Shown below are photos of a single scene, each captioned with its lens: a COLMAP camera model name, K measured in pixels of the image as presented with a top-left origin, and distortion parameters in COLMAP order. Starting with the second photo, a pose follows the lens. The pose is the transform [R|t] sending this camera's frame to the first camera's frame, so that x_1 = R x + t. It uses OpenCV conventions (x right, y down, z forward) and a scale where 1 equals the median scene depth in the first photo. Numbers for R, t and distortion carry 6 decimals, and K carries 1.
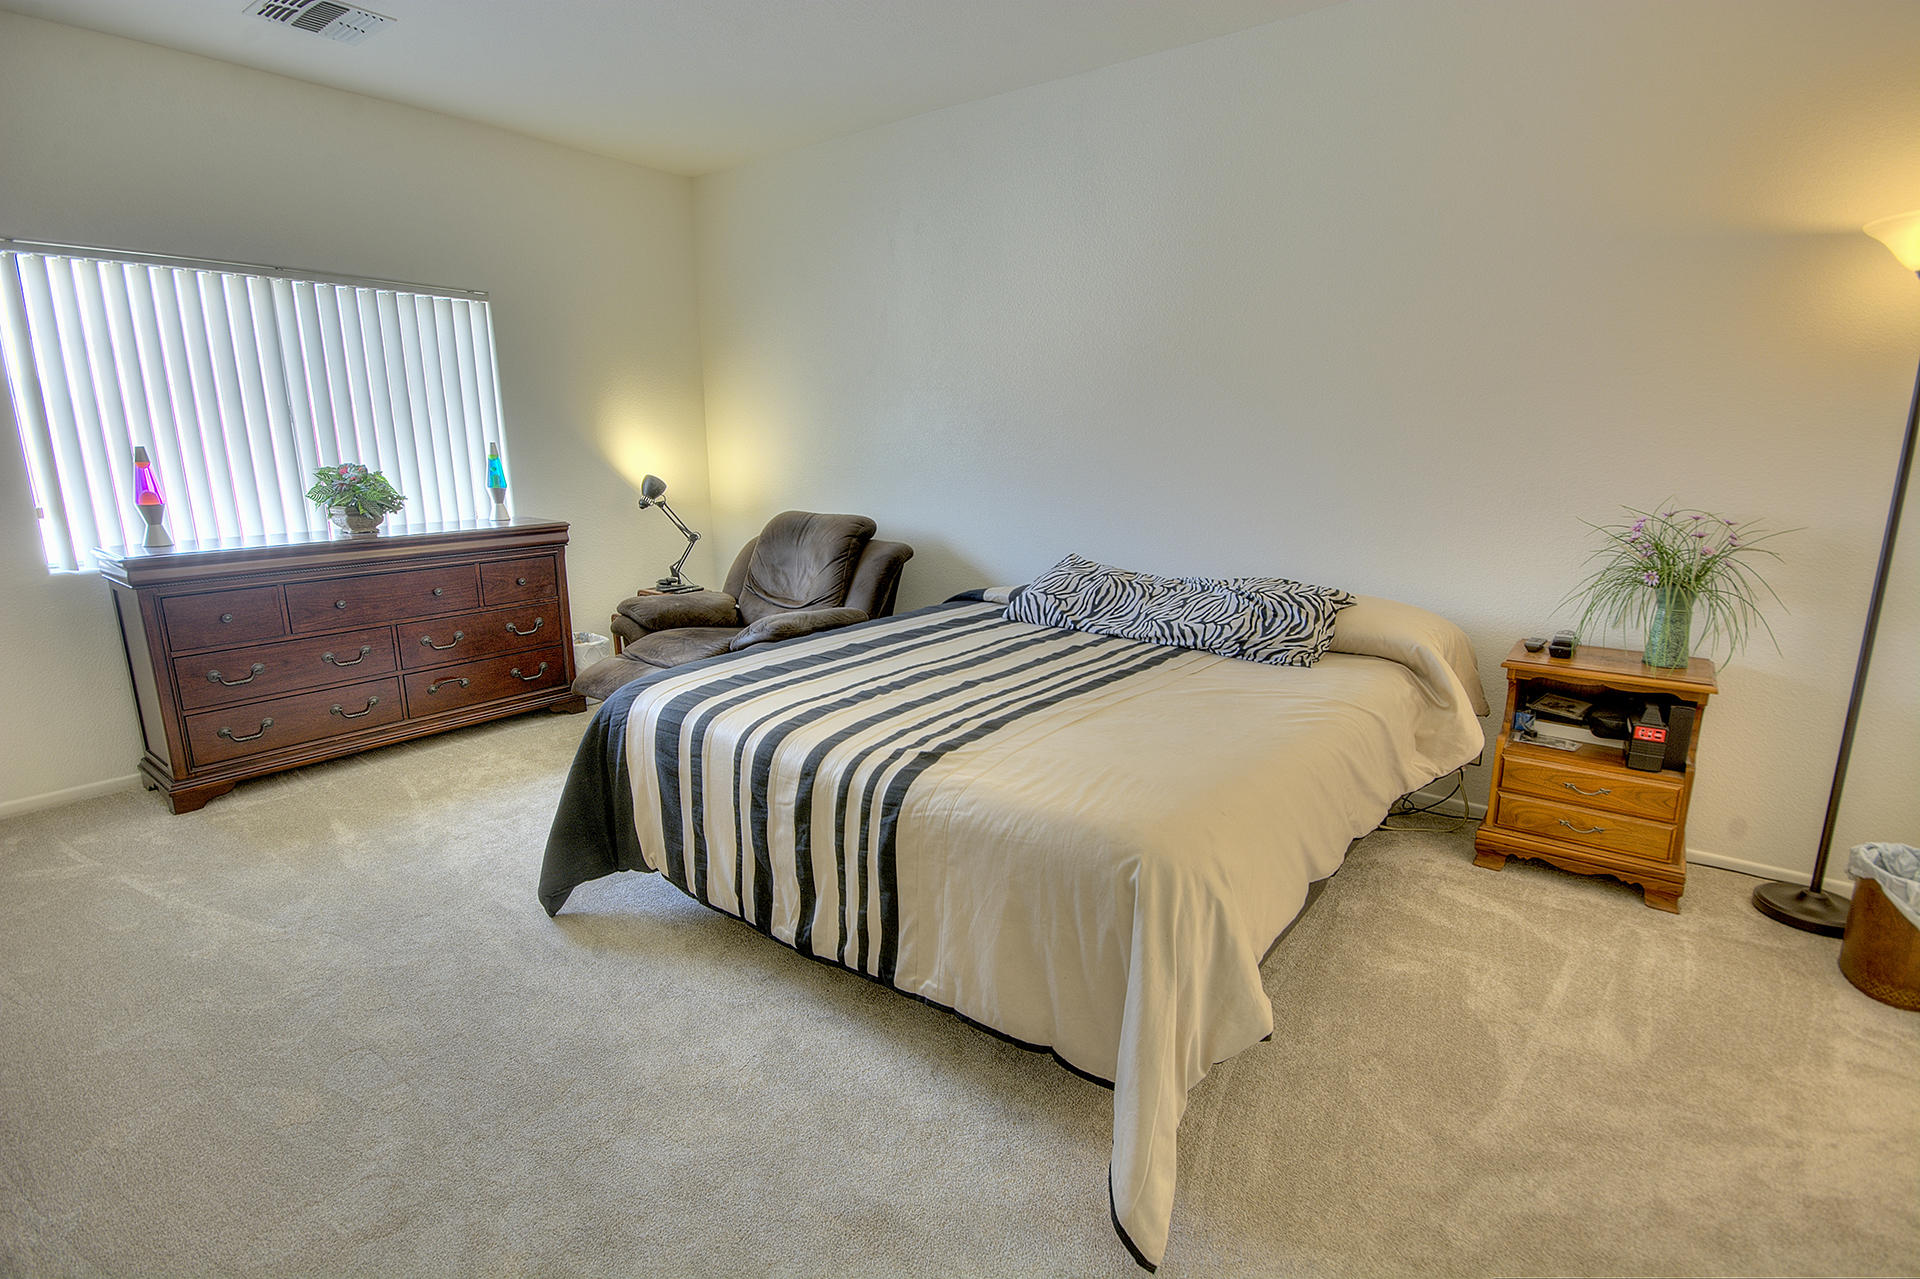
lens RADIAL K [[927.9, 0, 959.2], [0, 927.9, 638.0], [0, 0, 1]] dist [-0.002247, 0.000720]
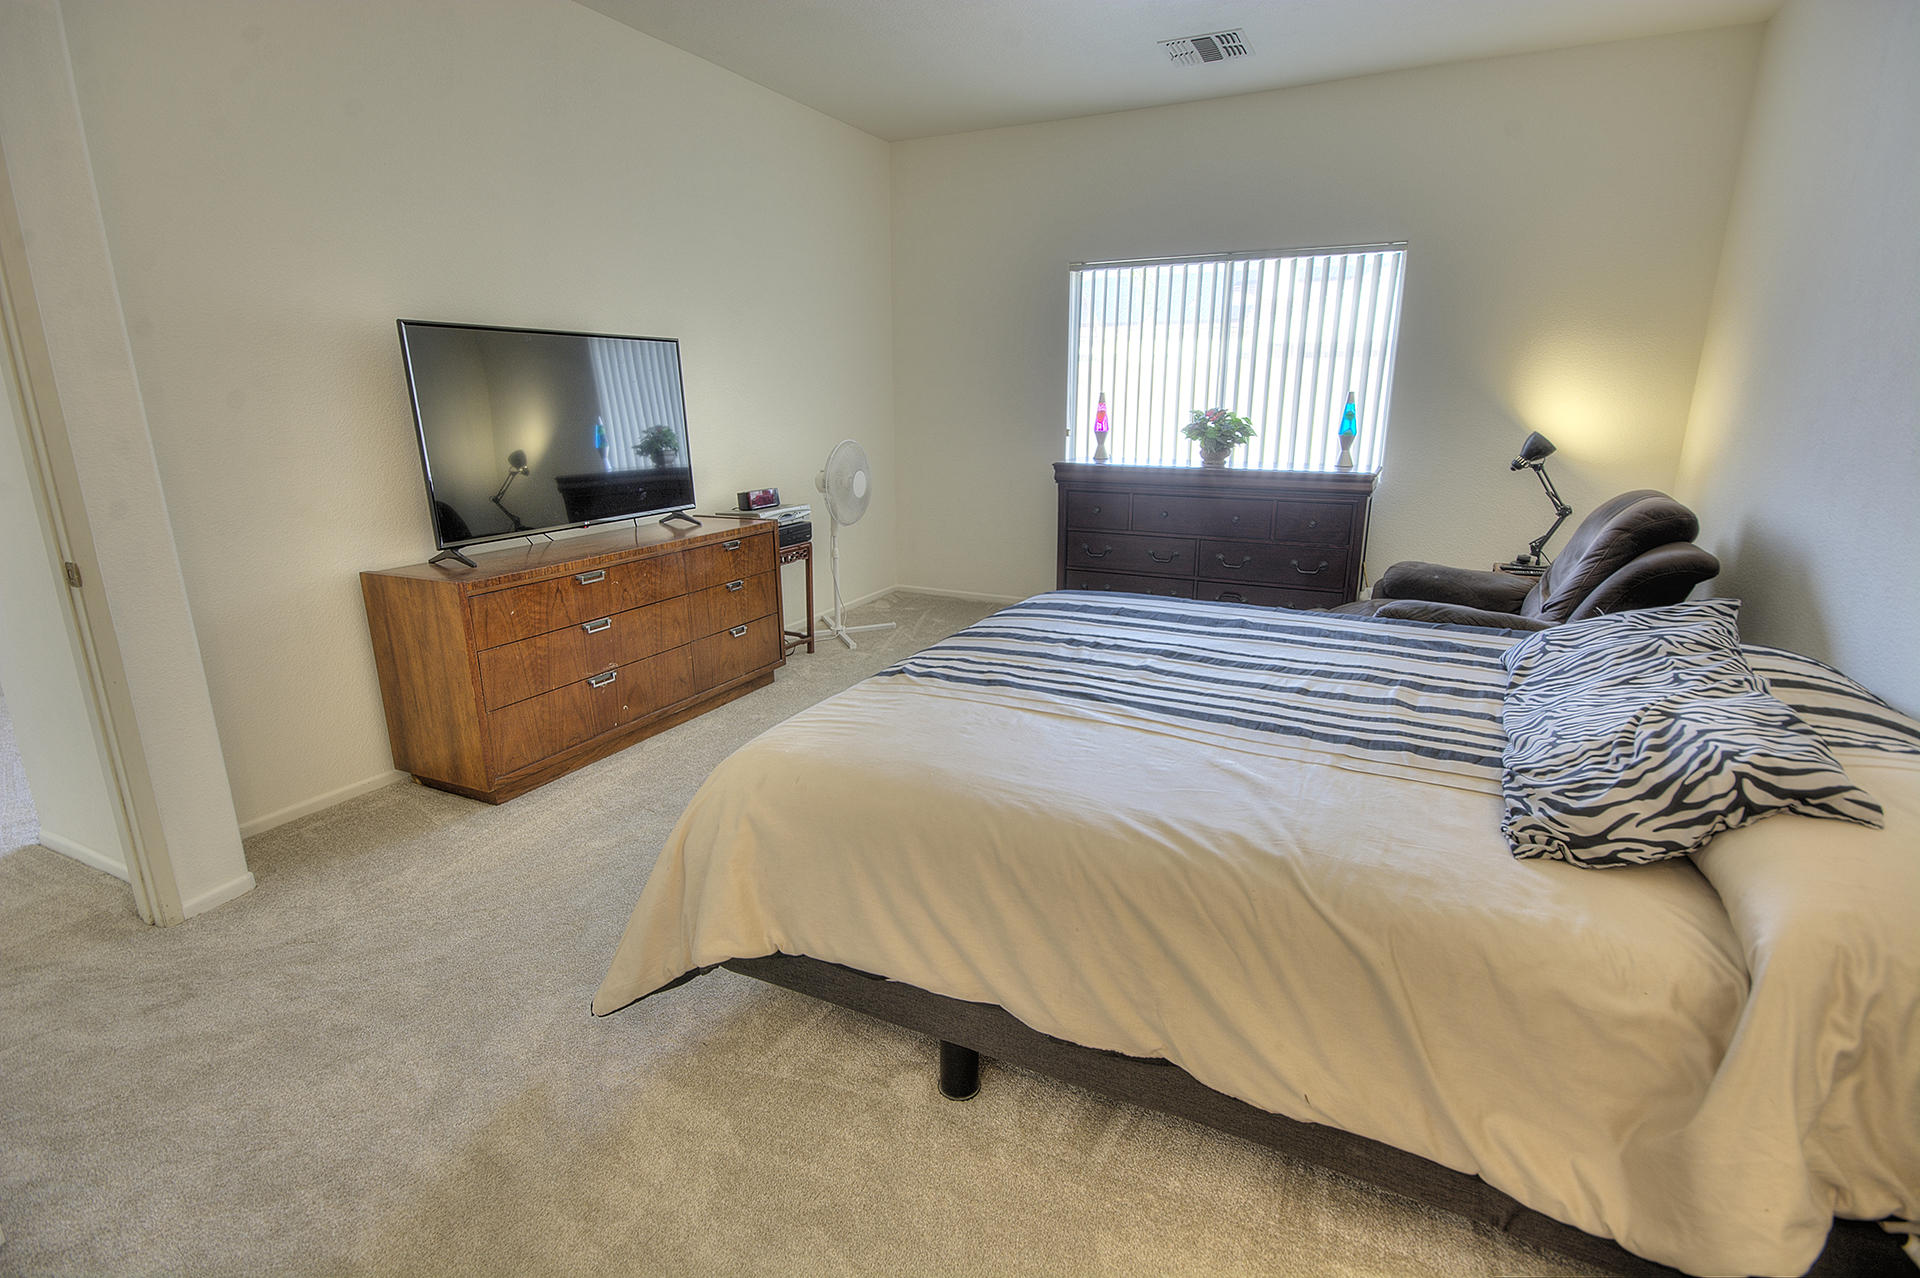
lens RADIAL K [[927.9, 0, 958.0], [0, 927.9, 644.3], [0, 0, 1]] dist [-0.002247, 0.000720]
pose [[0.202458, 0.264981, -0.942760, 0.687360], [-0.209941, 0.952058, 0.222509, -0.113104], [0.956523, 0.152875, 0.248382, 0.517459]]
